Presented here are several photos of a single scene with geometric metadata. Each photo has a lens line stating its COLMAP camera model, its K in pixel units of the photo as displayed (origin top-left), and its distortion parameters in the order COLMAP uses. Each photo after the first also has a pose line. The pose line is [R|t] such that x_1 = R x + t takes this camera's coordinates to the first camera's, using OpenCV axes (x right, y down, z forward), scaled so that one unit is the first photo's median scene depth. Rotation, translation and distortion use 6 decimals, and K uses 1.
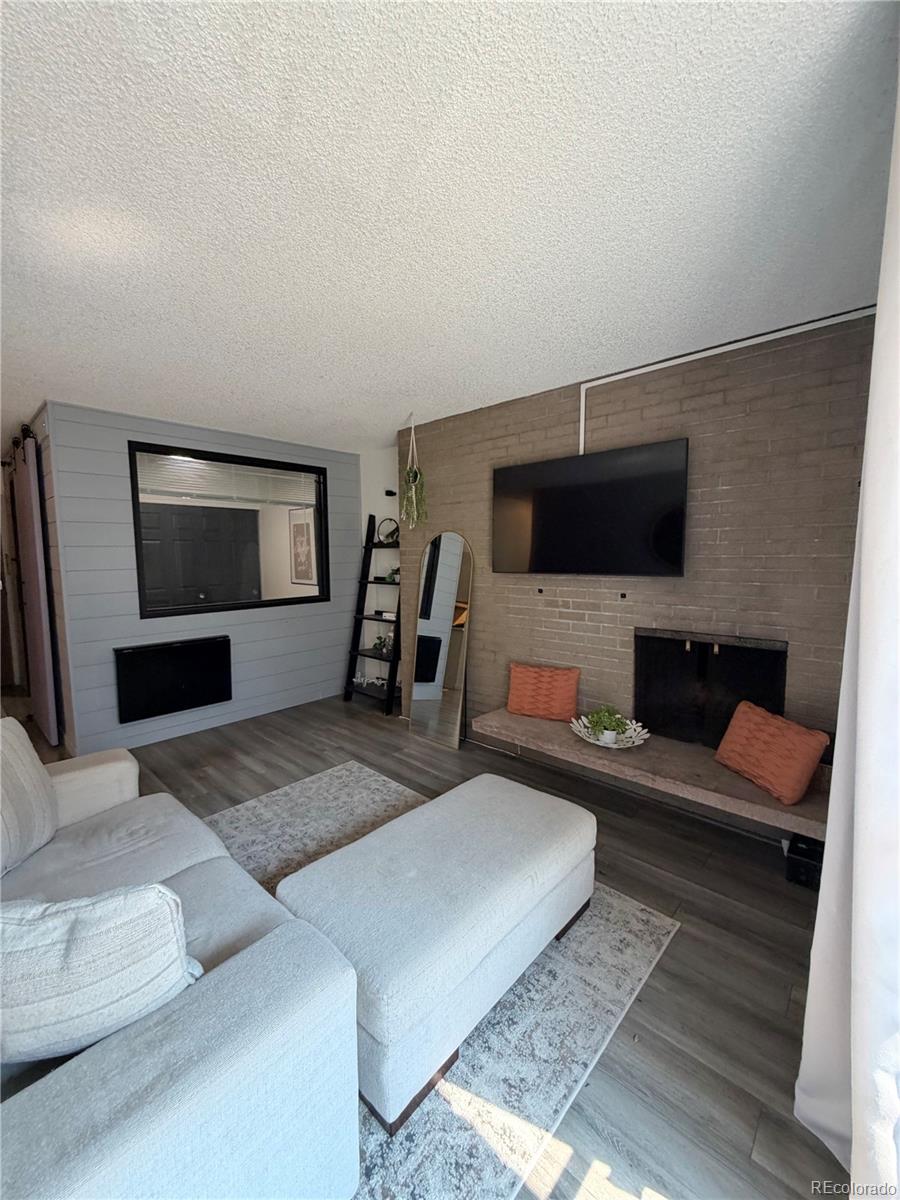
lens RADIAL K [[478.8, 0, 450.3], [0, 478.8, 599.5], [0, 0, 1]] dist [-0.000100, 0.000111]
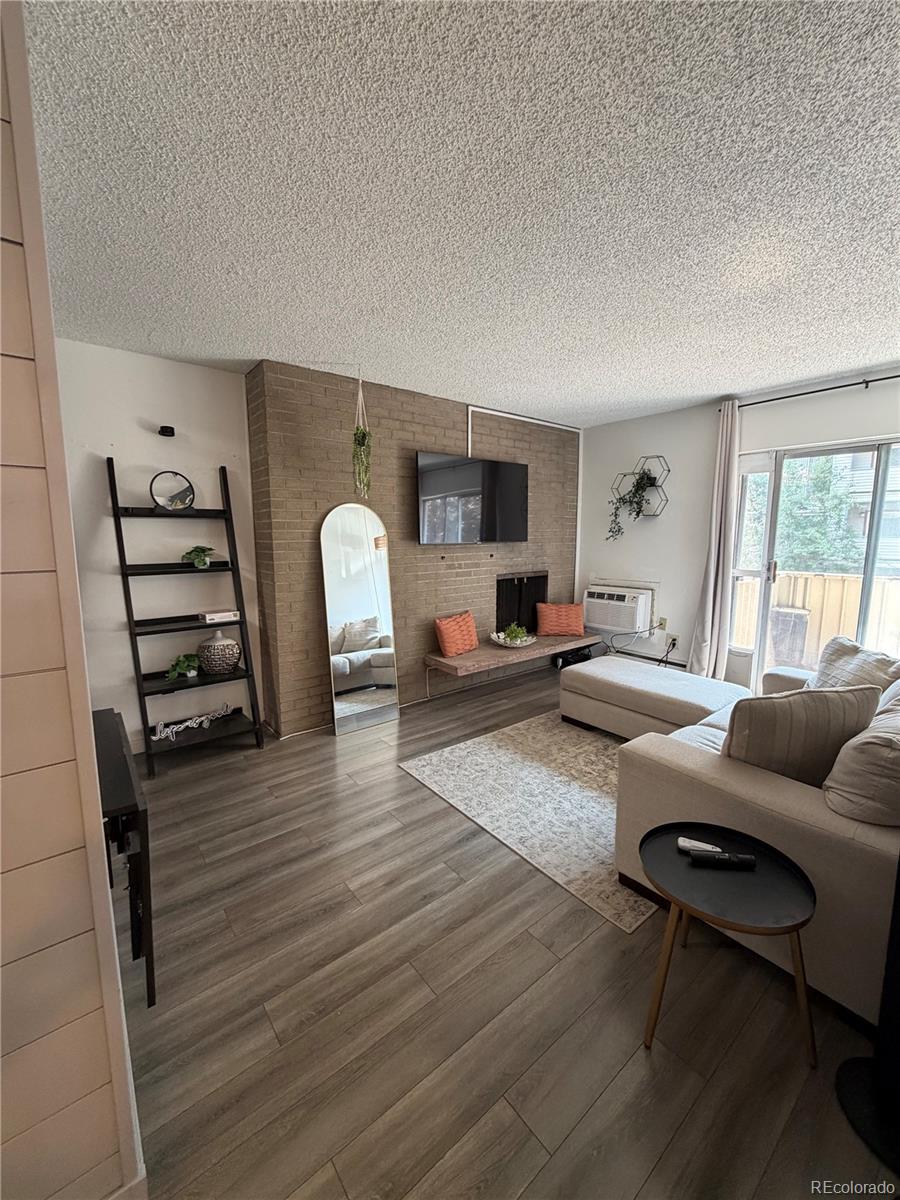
lens RADIAL K [[478.8, 0, 451.7], [0, 478.8, 600.5], [0, 0, 1]] dist [-0.000100, 0.000111]
pose [[0.148377, -0.131718, 0.980120, -1.116091], [0.097272, 0.988228, 0.118081, -0.056421], [-0.984135, 0.077818, 0.159443, 0.829316]]
